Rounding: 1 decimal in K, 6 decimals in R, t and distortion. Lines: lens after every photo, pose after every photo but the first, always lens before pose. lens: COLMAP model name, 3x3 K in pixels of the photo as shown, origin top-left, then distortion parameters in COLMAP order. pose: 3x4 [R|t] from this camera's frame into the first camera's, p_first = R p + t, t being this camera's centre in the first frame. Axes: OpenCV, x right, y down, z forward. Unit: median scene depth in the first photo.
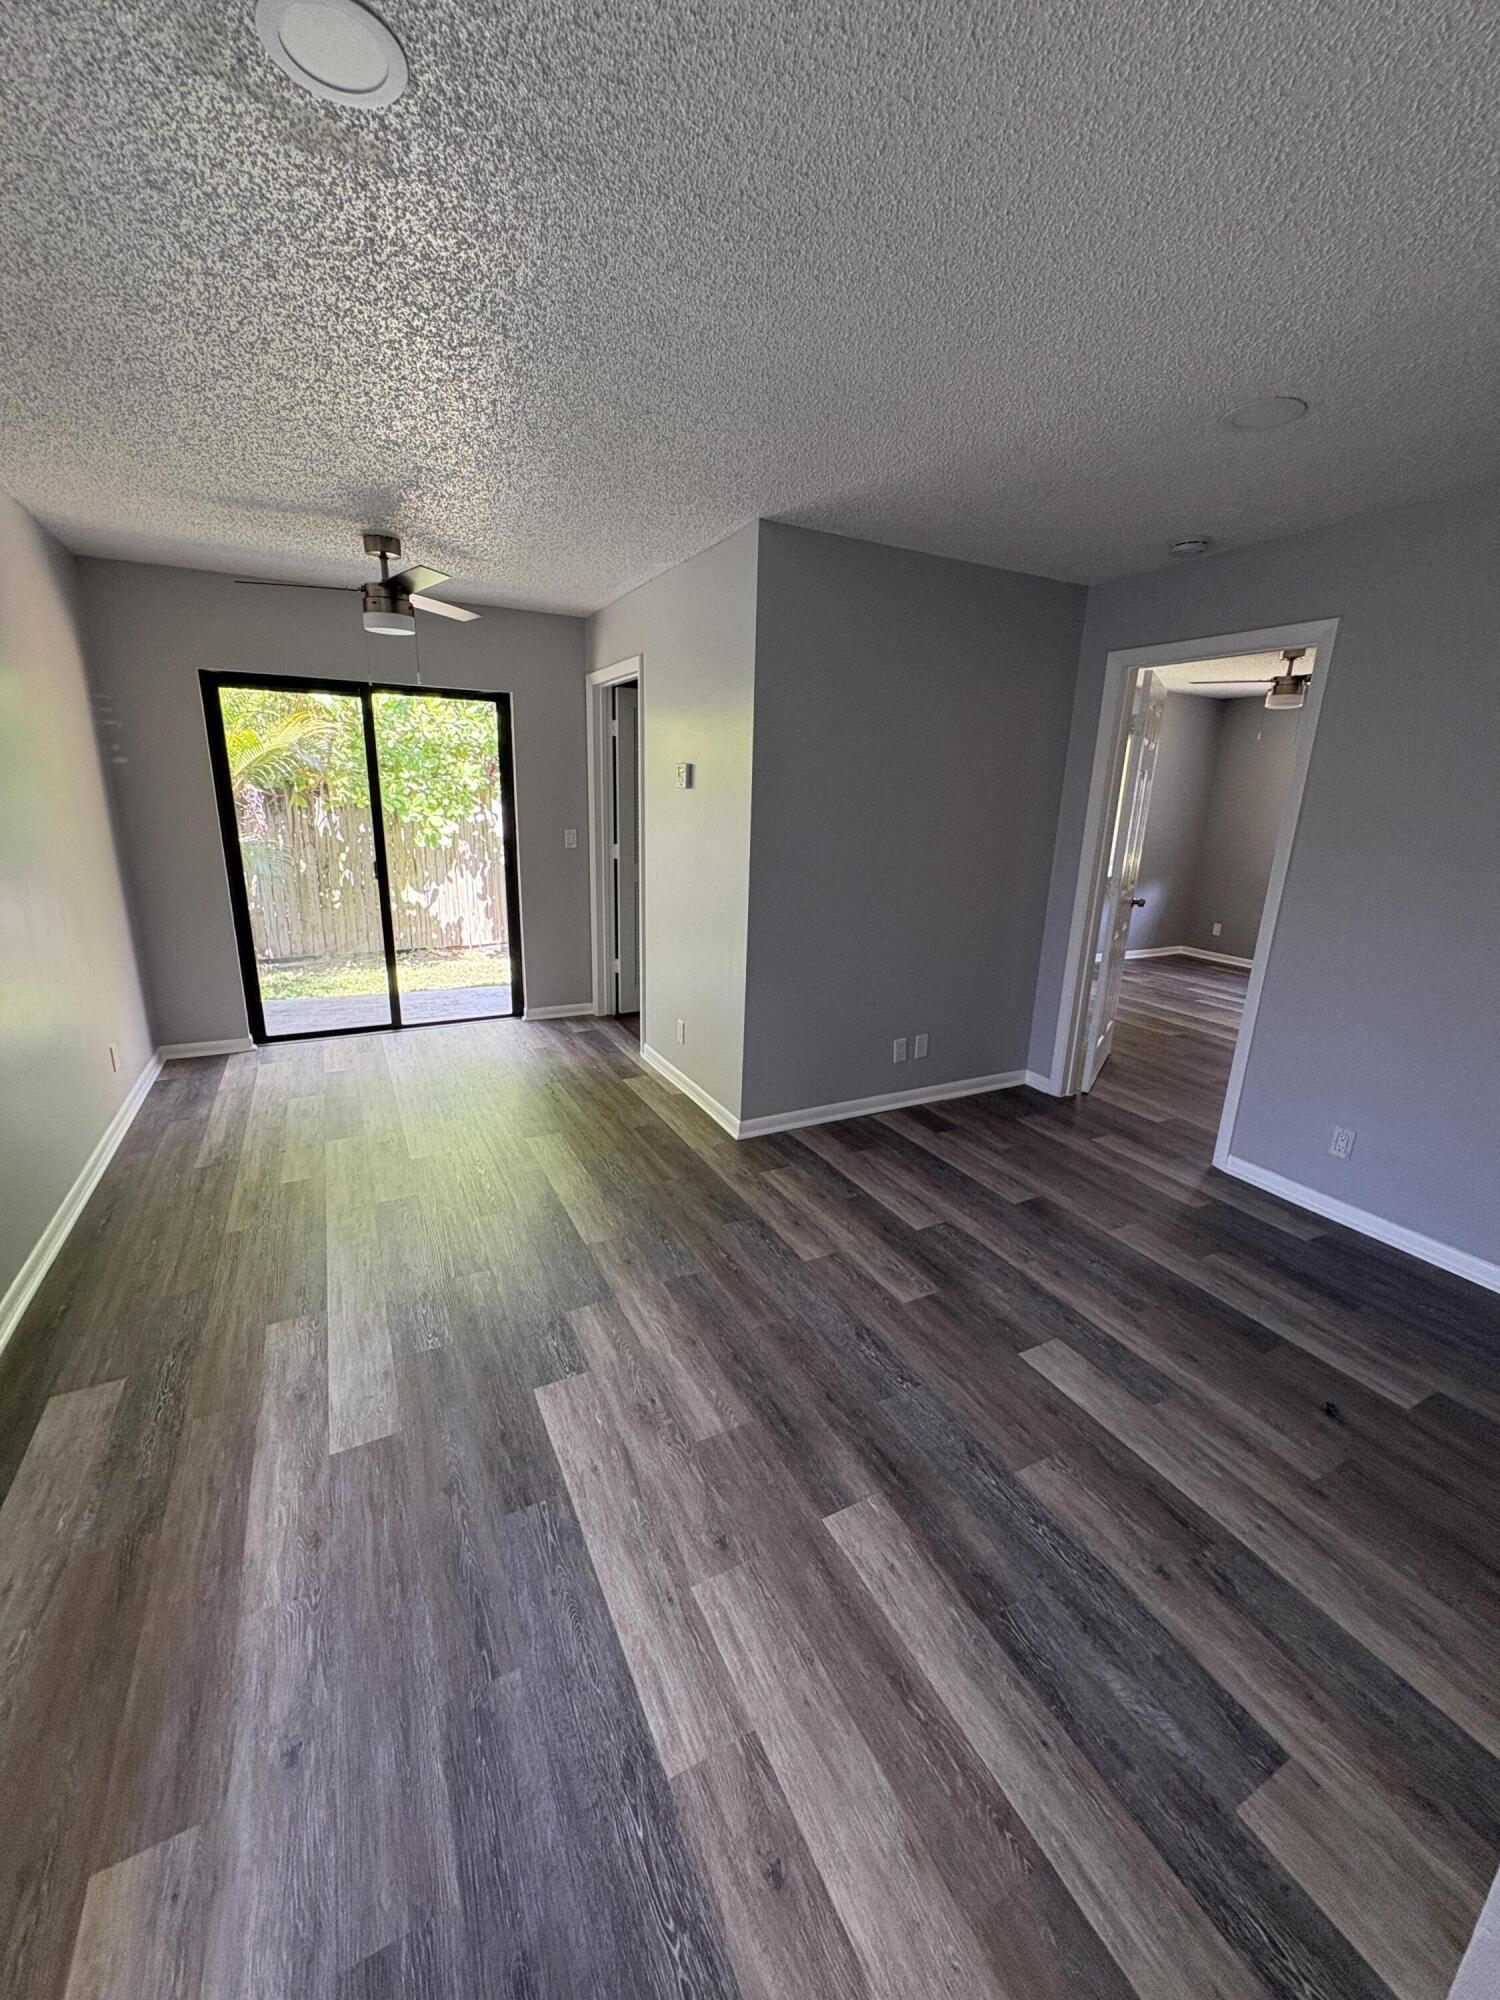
lens RADIAL K [[800.2, 0, 750.0], [0, 800.2, 1000.0], [0, 0, 1]] dist [-0.000056, -0.000005]
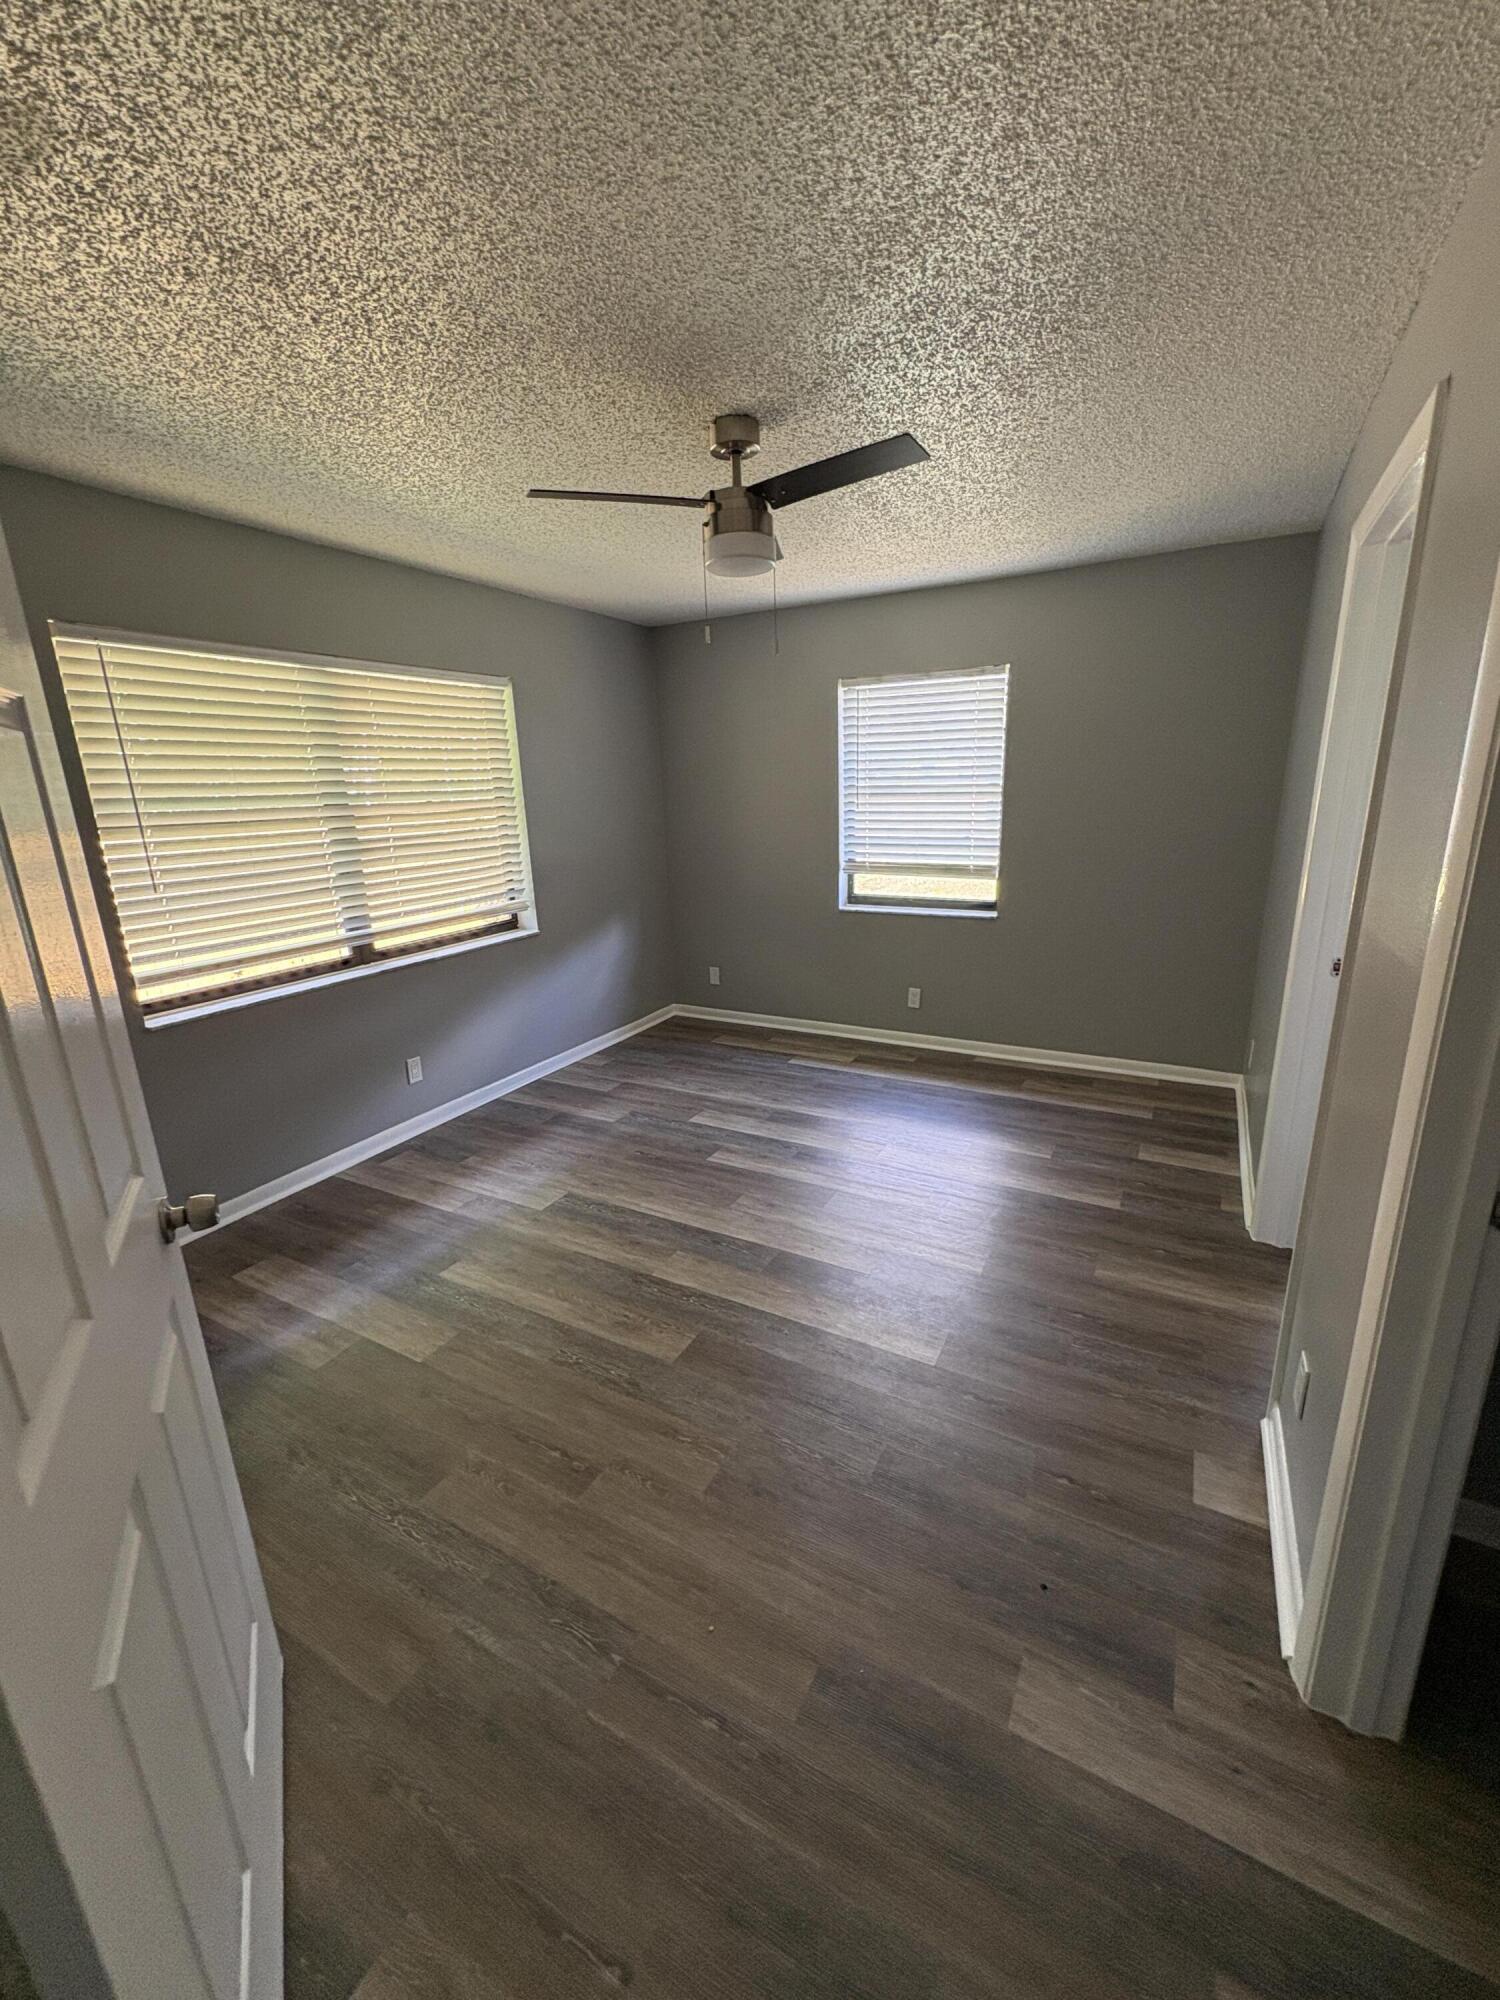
lens RADIAL K [[800.2, 0, 750.0], [0, 800.2, 1000.0], [0, 0, 1]] dist [-0.000056, -0.000005]
pose [[0.831101, -0.200307, 0.518795, 0.336048], [0.200043, 0.978117, 0.057186, -0.132805], [-0.518897, 0.056254, 0.852984, 0.541651]]
